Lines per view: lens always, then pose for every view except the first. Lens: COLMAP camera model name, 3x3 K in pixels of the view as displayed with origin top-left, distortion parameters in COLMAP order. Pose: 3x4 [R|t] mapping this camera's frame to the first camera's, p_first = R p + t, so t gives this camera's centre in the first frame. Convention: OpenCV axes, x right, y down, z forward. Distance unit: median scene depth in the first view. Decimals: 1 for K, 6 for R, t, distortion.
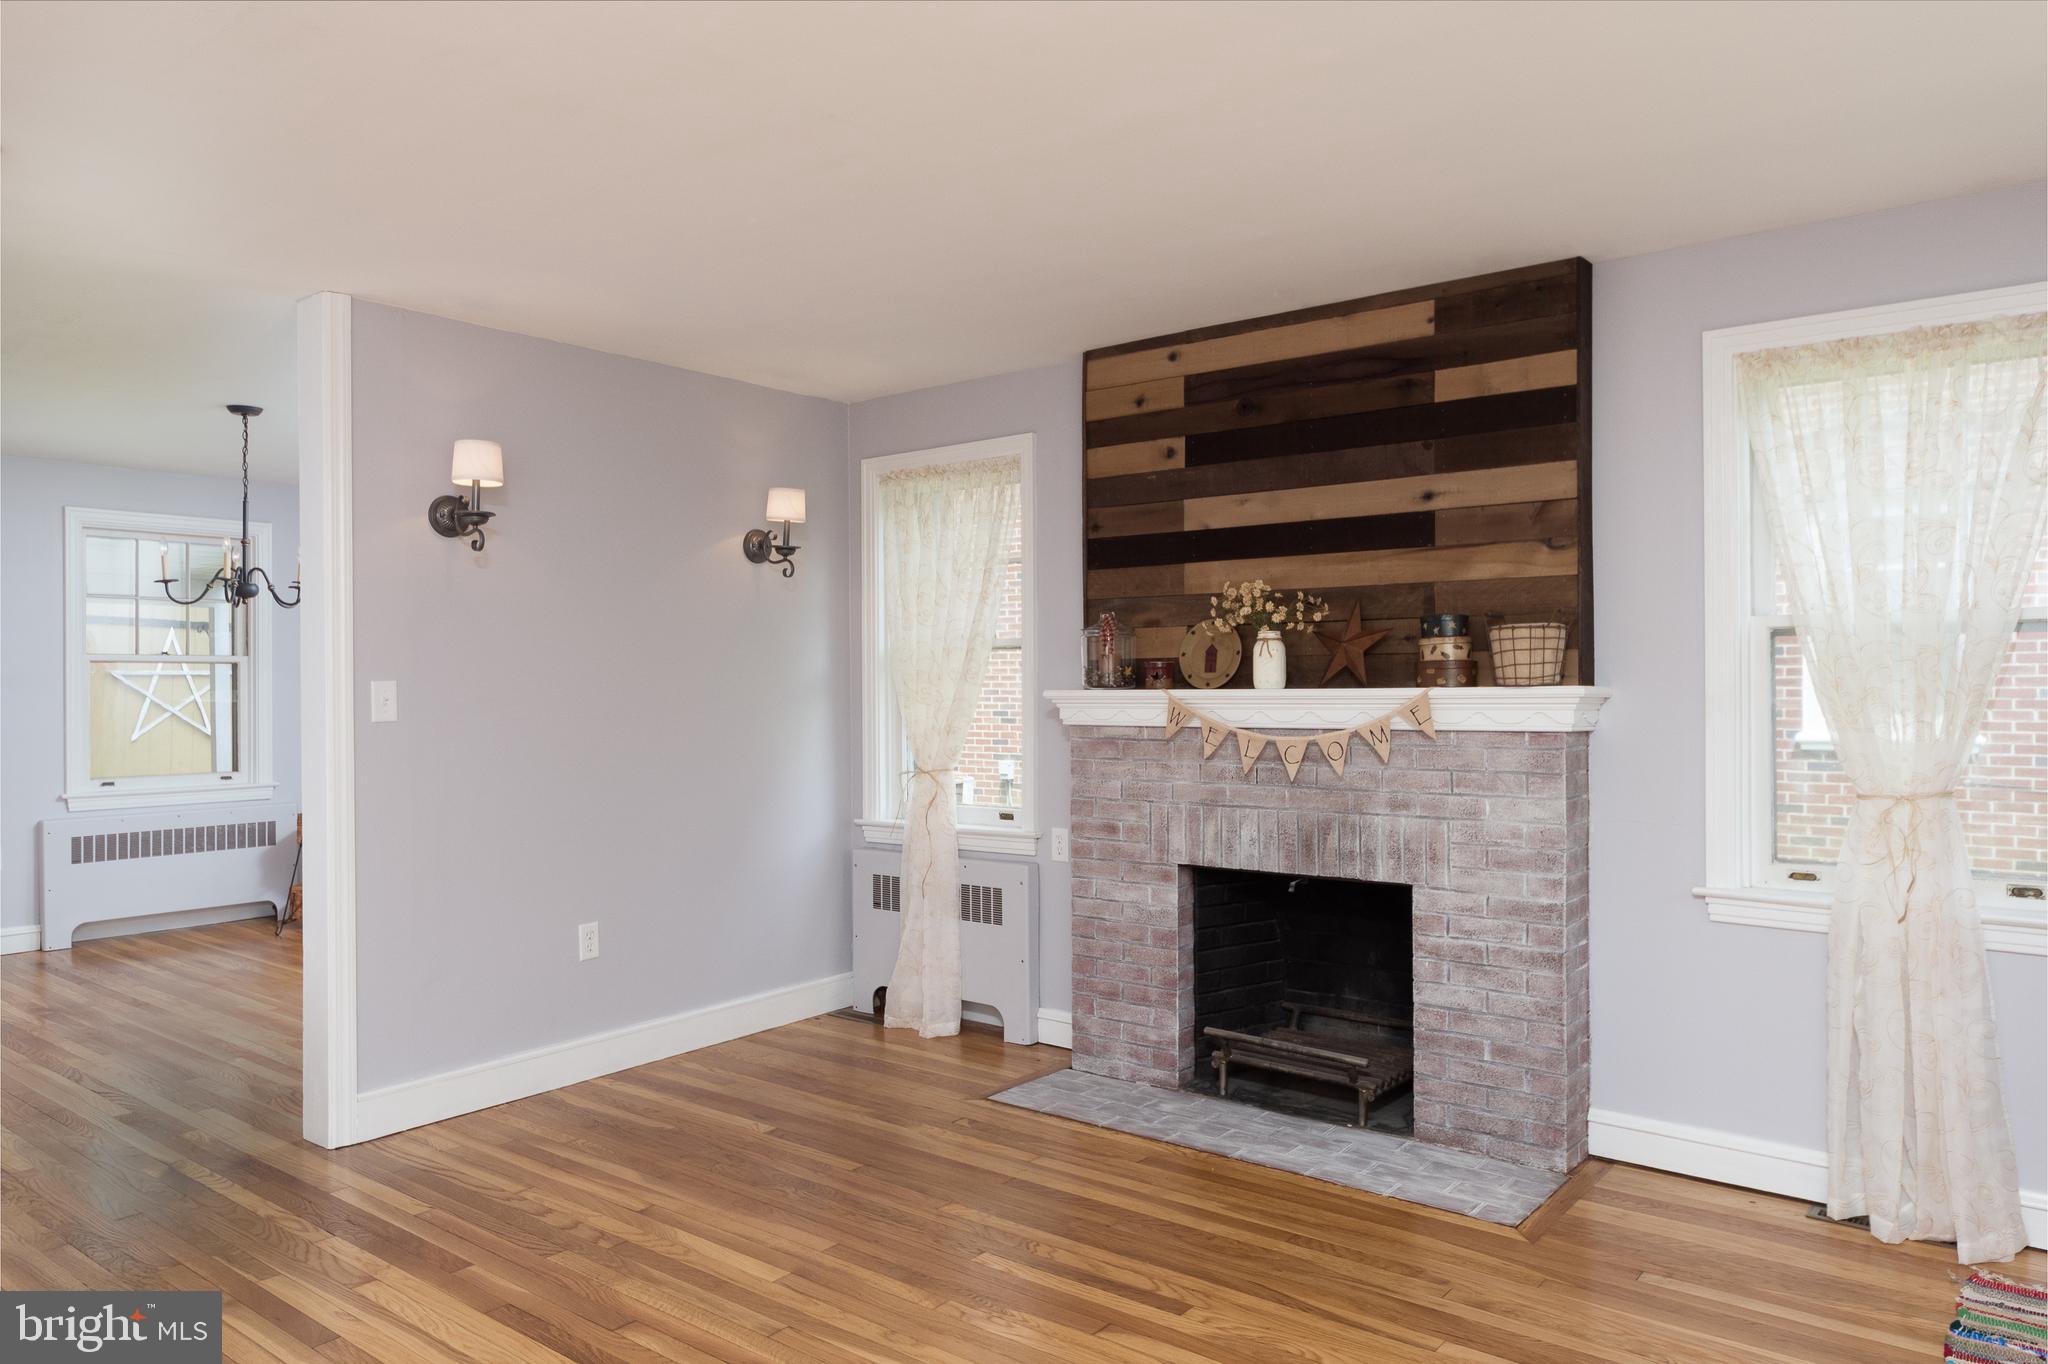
lens RADIAL K [[1378.2, 0, 1024.0], [0, 1378.2, 682.0], [0, 0, 1]] dist [0.004775, 0.002092]
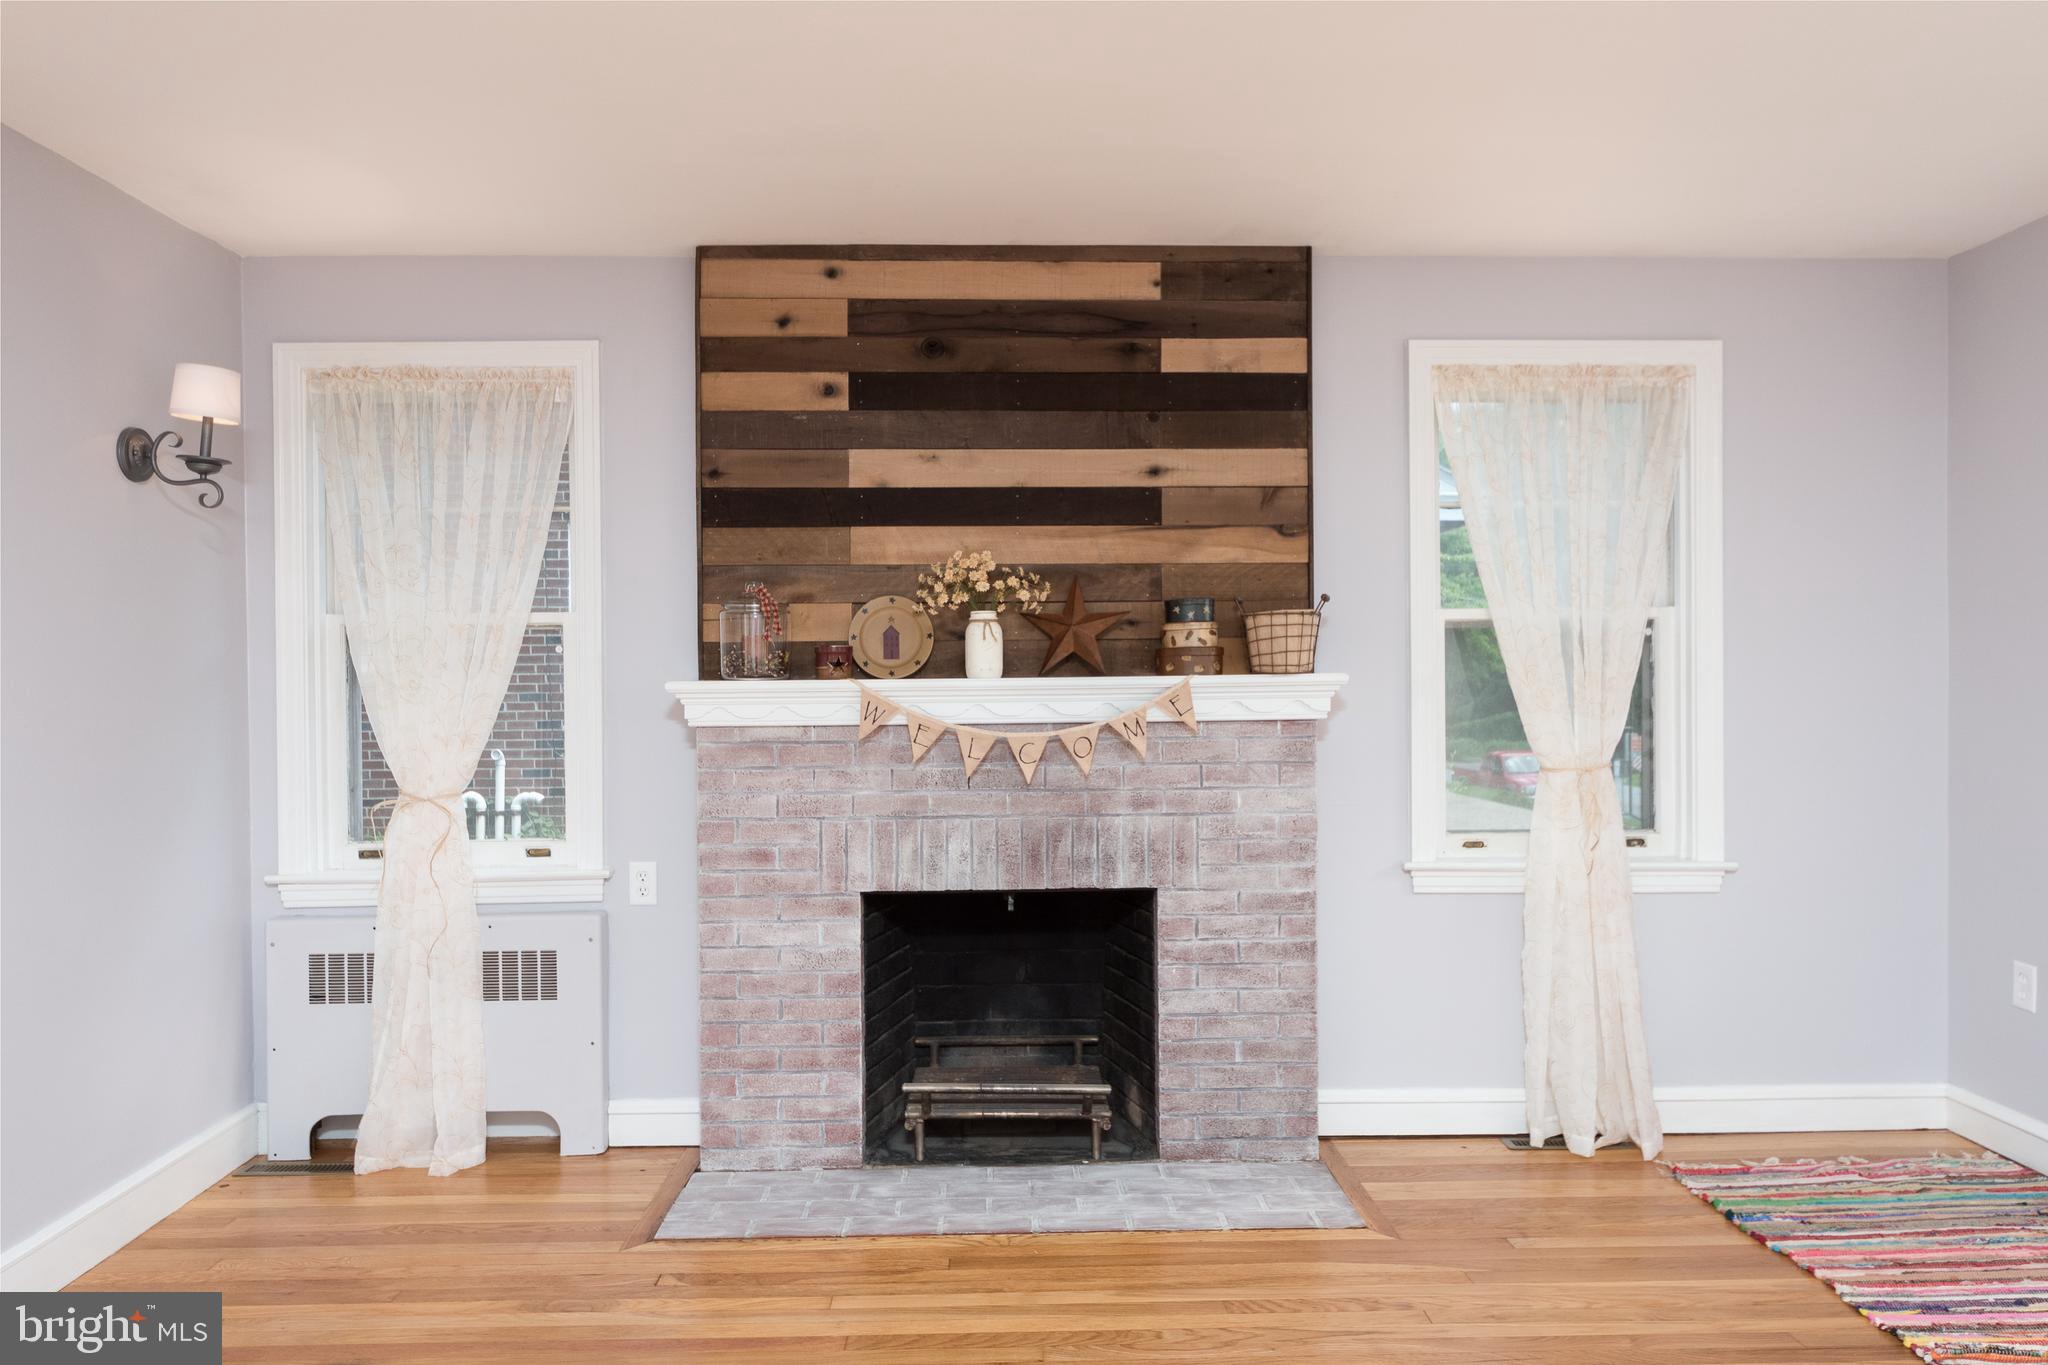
lens RADIAL K [[1378.2, 0, 1024.0], [0, 1378.2, 682.5], [0, 0, 1]] dist [0.004775, 0.002092]
pose [[0.764520, -0.004750, 0.644582, -0.357903], [0.002384, 0.999987, 0.004541, 0.003814], [-0.644595, -0.001935, 0.764522, 0.322831]]
